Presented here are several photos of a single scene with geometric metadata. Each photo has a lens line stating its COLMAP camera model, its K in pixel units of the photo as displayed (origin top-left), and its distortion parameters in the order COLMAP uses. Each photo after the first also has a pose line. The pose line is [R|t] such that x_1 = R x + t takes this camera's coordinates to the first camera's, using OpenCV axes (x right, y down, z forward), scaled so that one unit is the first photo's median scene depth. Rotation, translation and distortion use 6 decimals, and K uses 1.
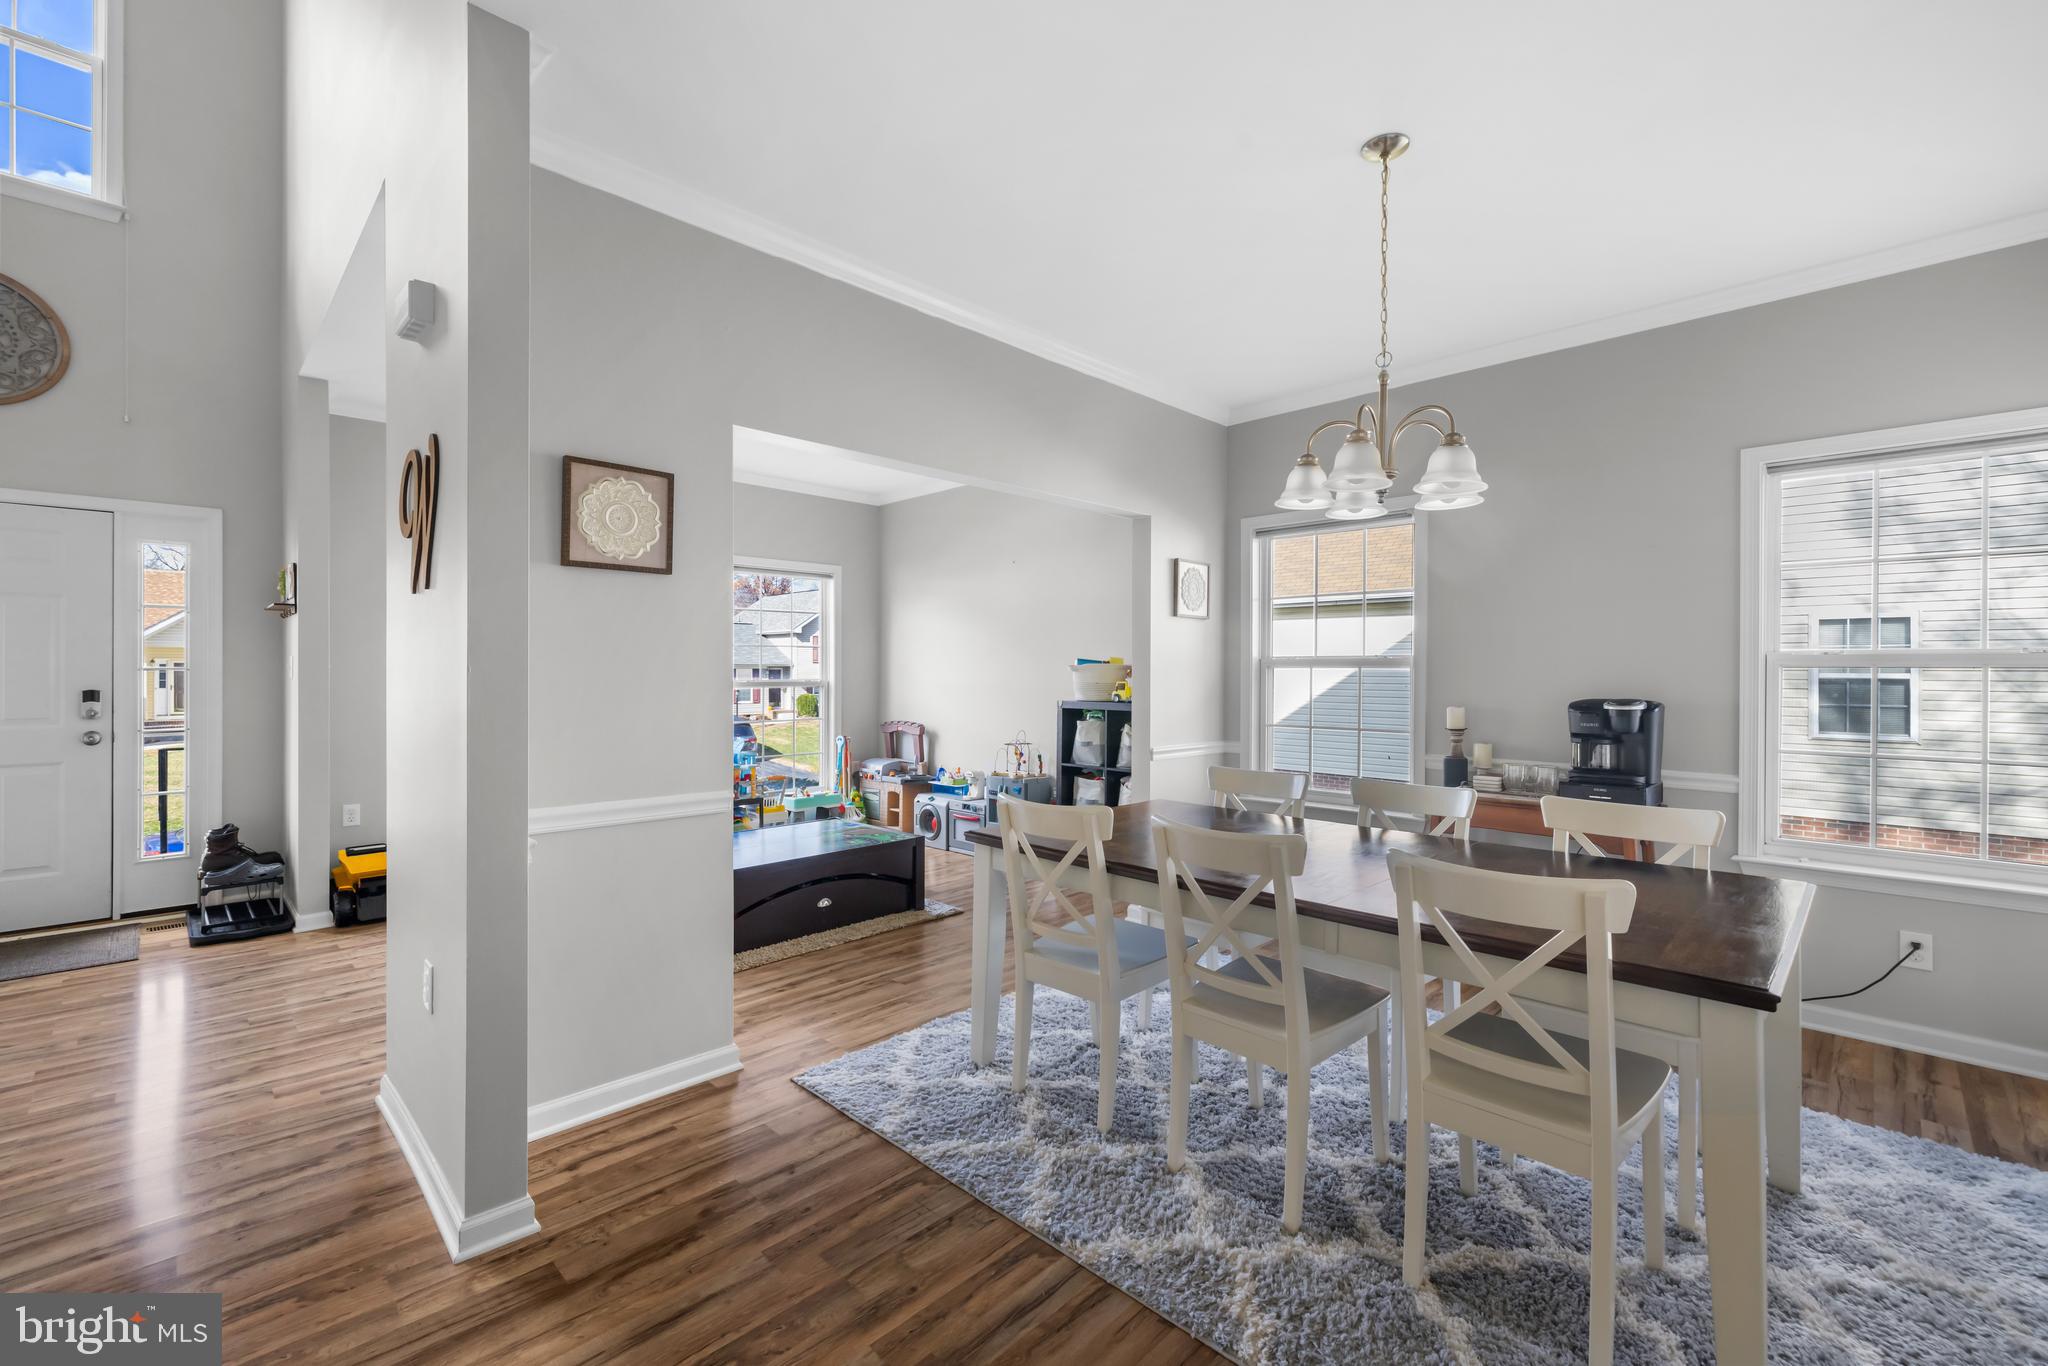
lens RADIAL K [[860.7, 0, 1022.5], [0, 860.7, 674.4], [0, 0, 1]] dist [0.002582, -0.000133]
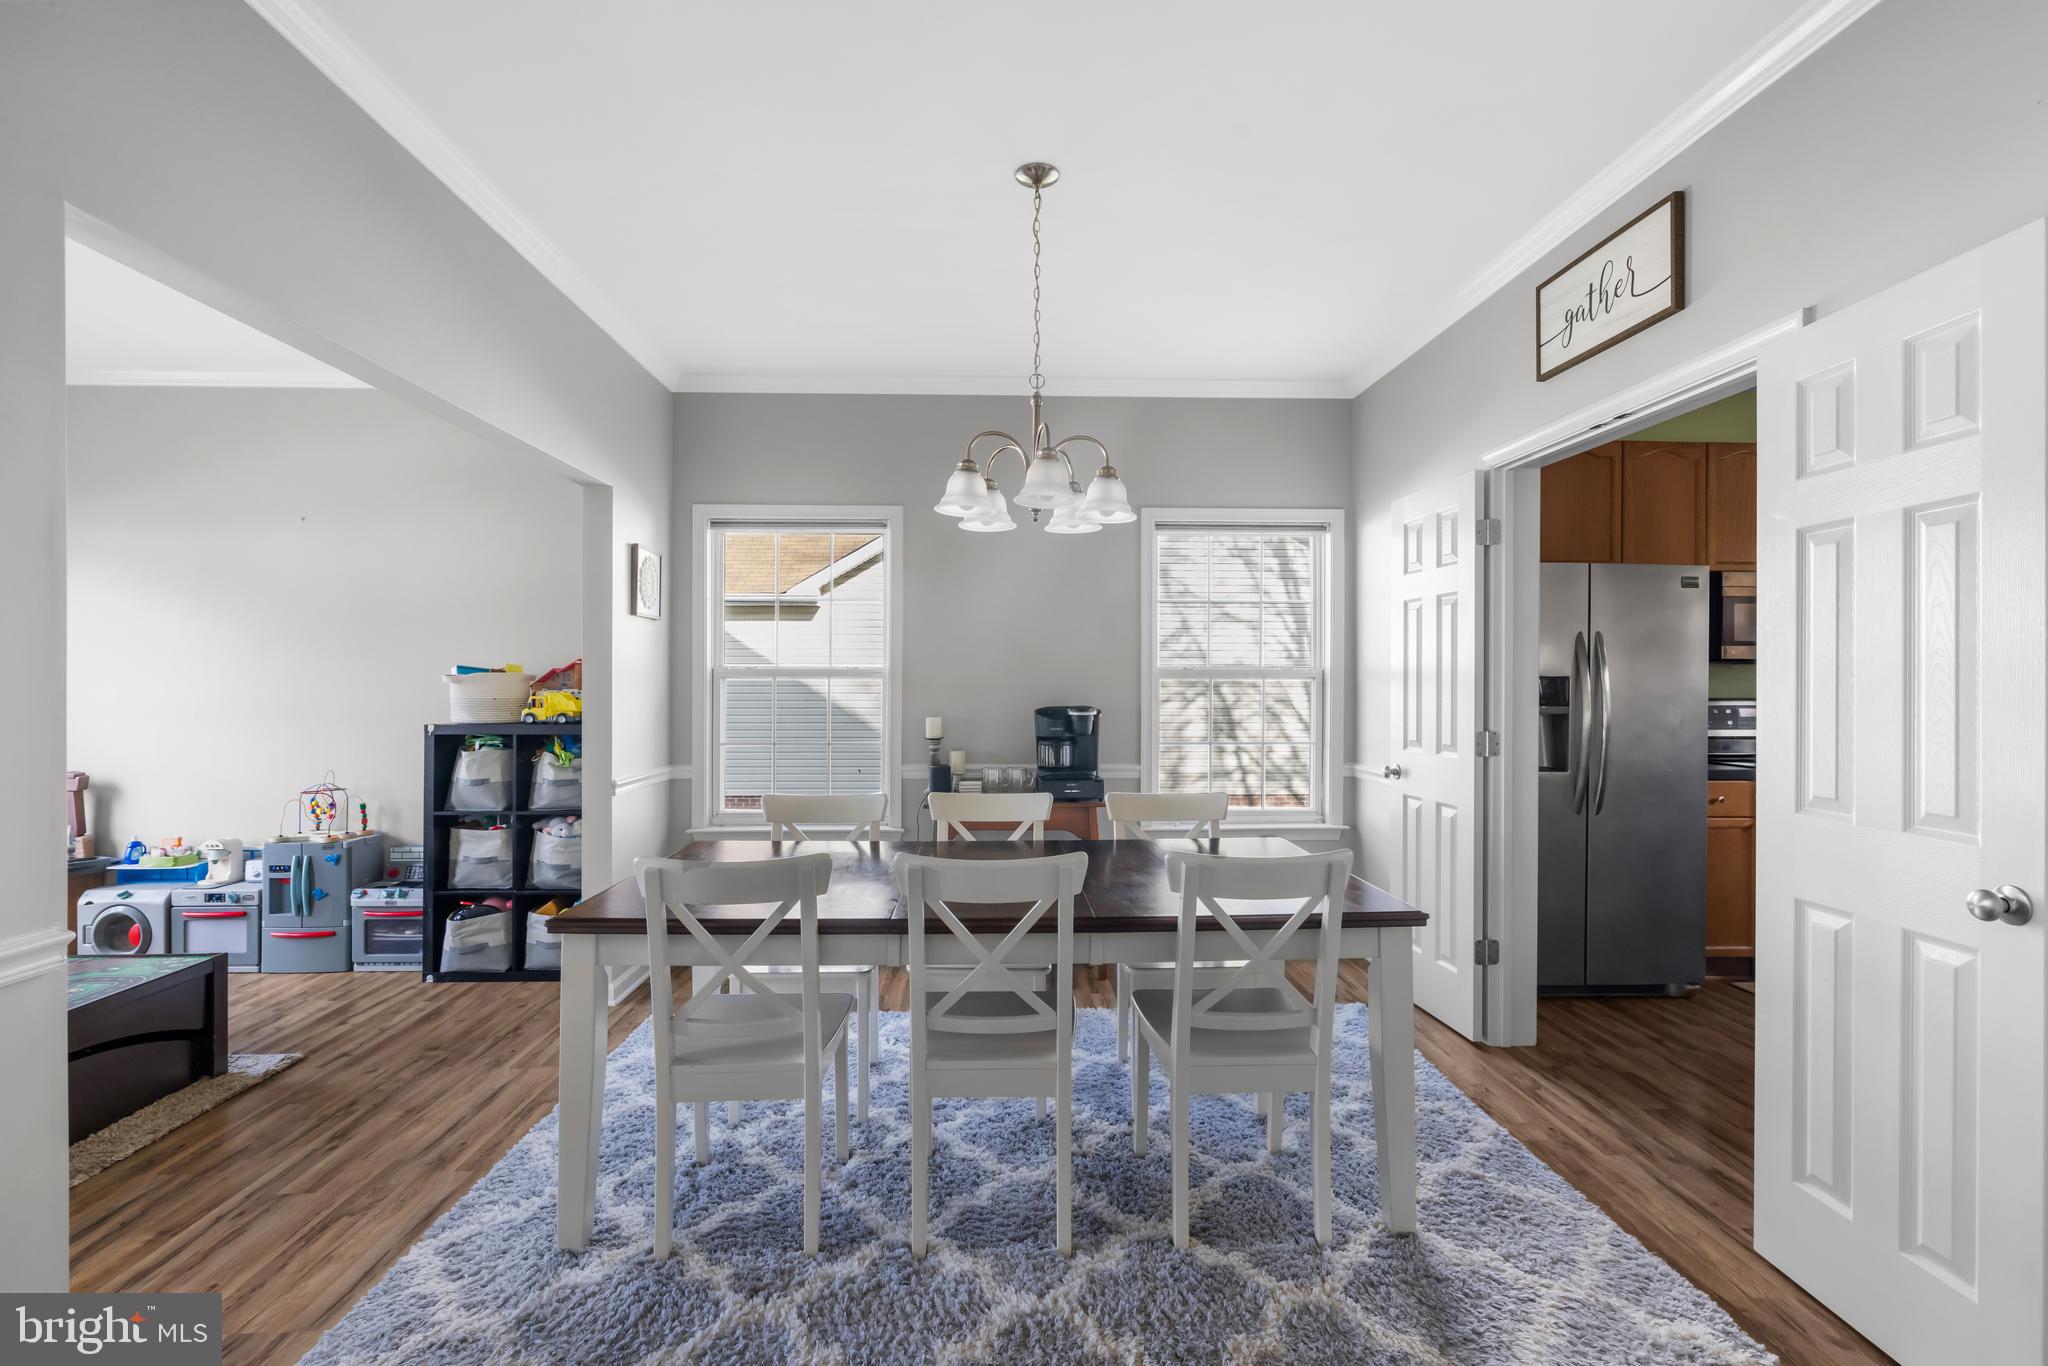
lens RADIAL K [[937.6, 0, 1024.0], [0, 937.6, 683.0], [0, 0, 1]] dist [-0.003583, 0.000411]
pose [[0.681404, -0.003110, 0.731901, -0.269478], [0.002649, 0.999995, 0.001784, -0.005233], [-0.731903, 0.000723, 0.681409, 0.163287]]
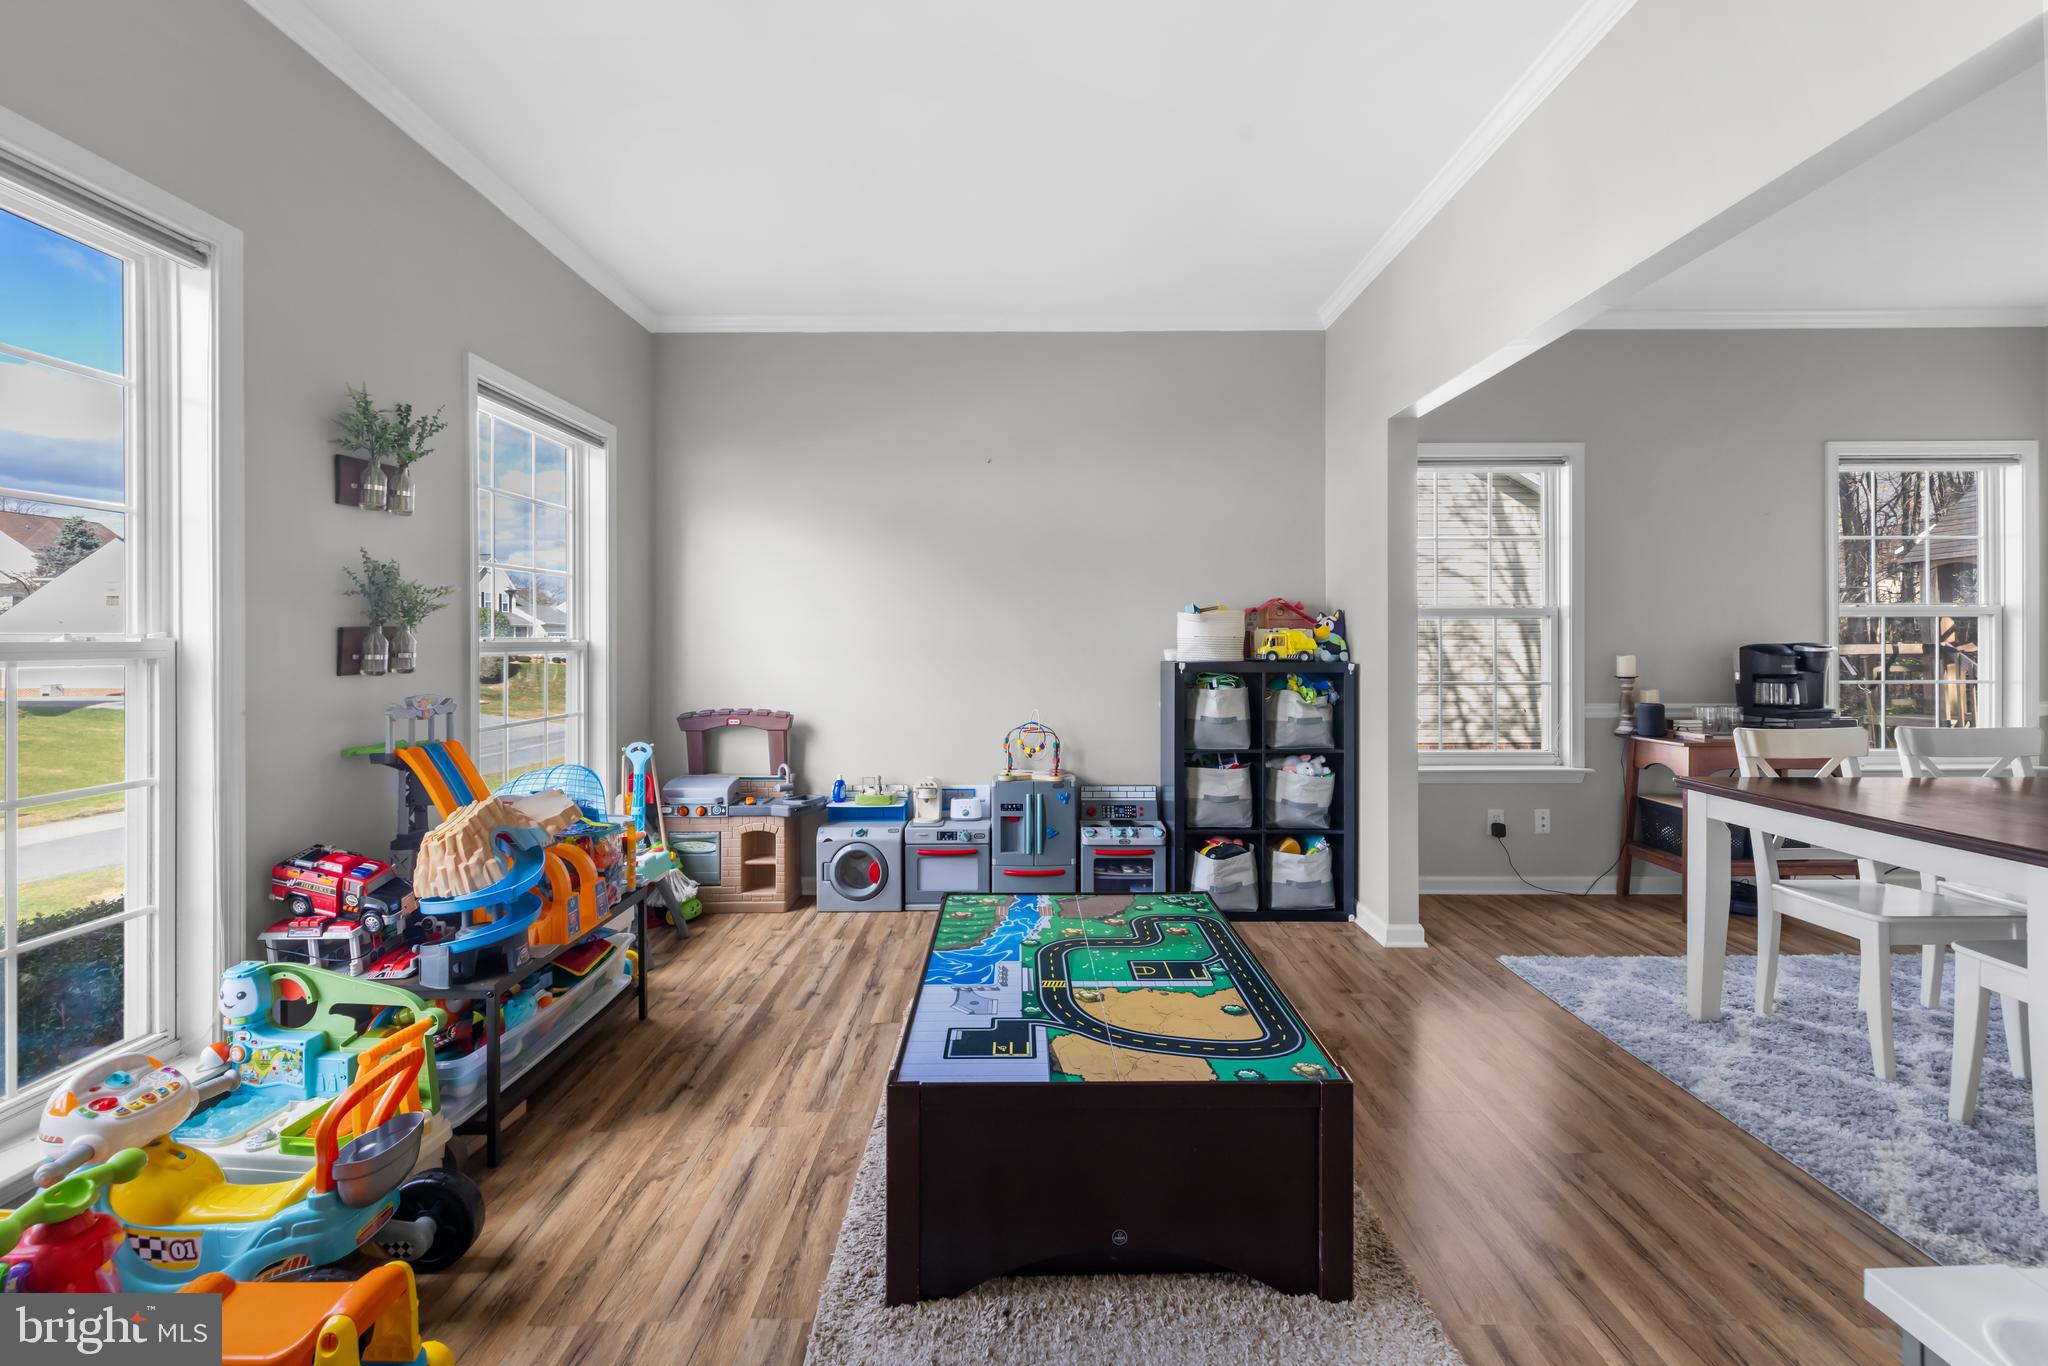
lens RADIAL K [[865.3, 0, 1024.4], [0, 865.3, 644.6], [0, 0, 1]] dist [-0.001489, -0.000086]
pose [[0.711574, -0.007394, 0.702572, -0.787078], [0.007400, 0.999968, 0.003029, 0.018162], [-0.702572, 0.003043, 0.711606, 0.835565]]
